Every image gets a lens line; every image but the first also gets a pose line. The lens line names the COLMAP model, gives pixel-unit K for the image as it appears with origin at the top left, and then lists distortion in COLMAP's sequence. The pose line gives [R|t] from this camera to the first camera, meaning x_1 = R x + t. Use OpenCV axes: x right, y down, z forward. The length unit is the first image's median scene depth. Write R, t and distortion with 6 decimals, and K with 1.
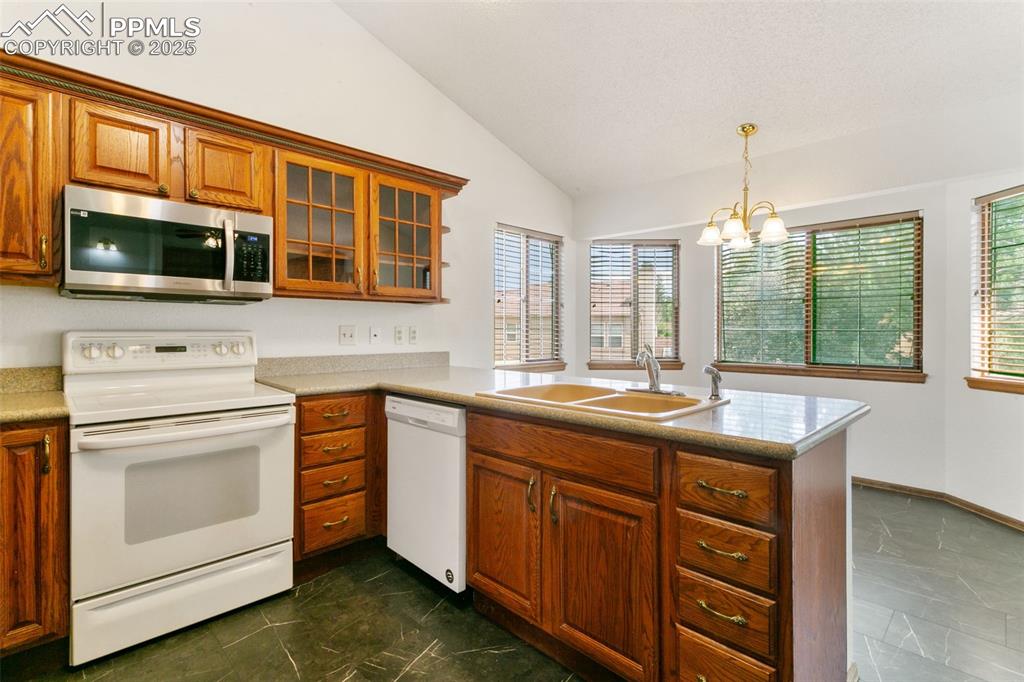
lens RADIAL K [[488.5, 0, 508.8], [0, 488.5, 332.0], [0, 0, 1]] dist [0.001007, -0.000332]
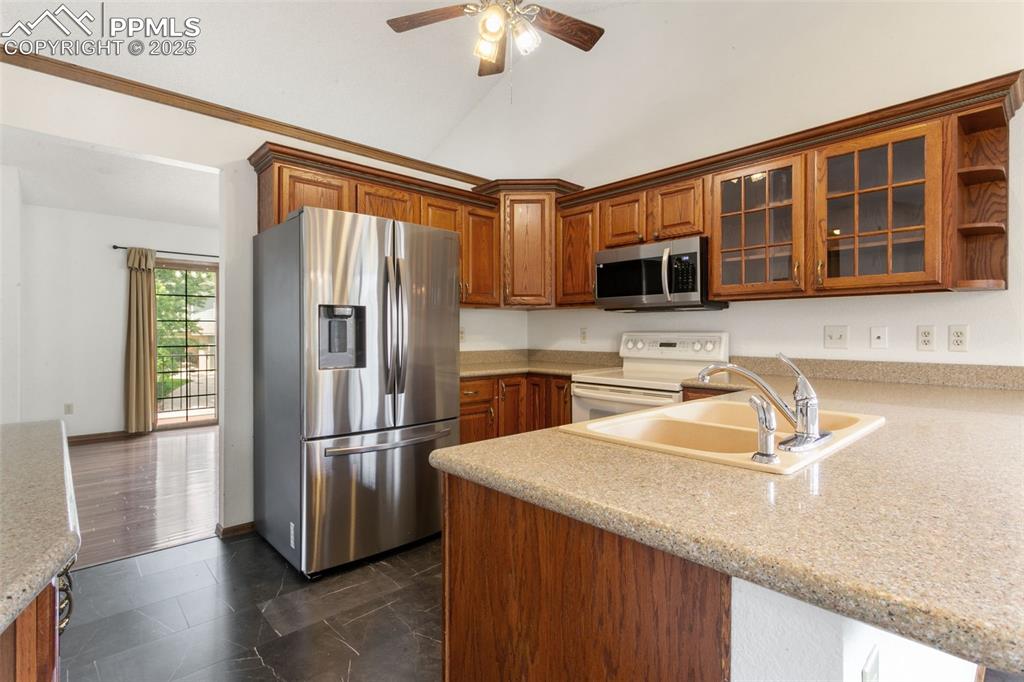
lens RADIAL K [[488.5, 0, 508.8], [0, 488.5, 332.0], [0, 0, 1]] dist [0.001007, -0.000332]
pose [[-0.039956, 0.000220, -0.999201, 0.731375], [-0.002604, 0.999997, 0.000324, -0.001256], [0.999198, 0.002615, -0.039955, 0.589225]]
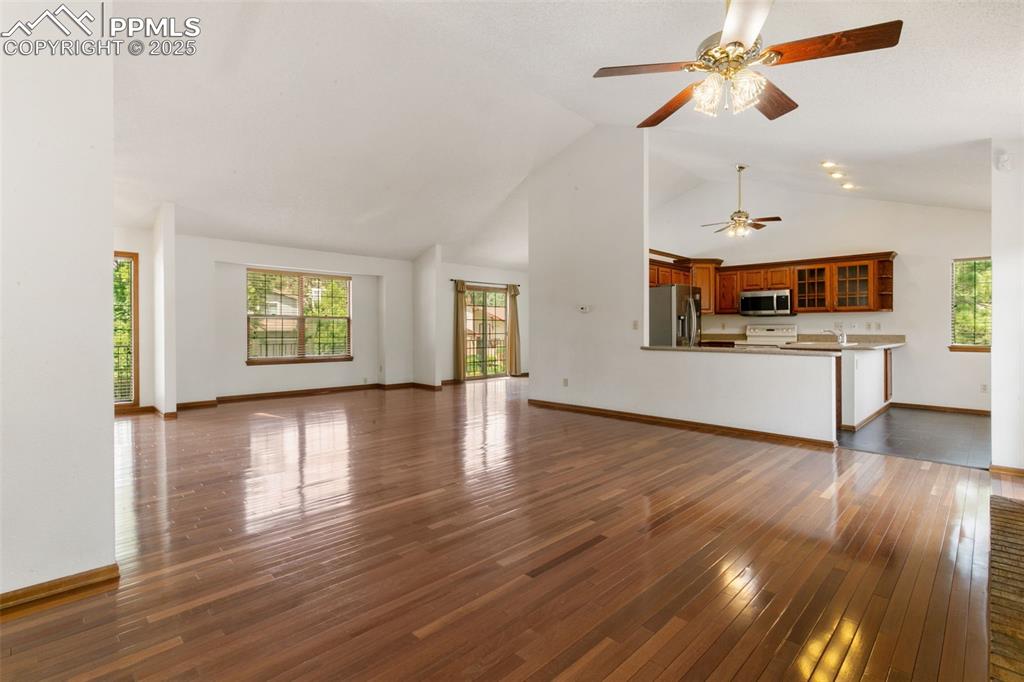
lens RADIAL K [[488.5, 0, 508.8], [0, 488.5, 332.0], [0, 0, 1]] dist [0.001007, -0.000332]
pose [[0.003030, 0.007765, -0.999965, 2.754467], [-0.001090, 0.999969, 0.007762, 0.022819], [0.999995, 0.001067, 0.003038, -0.865410]]
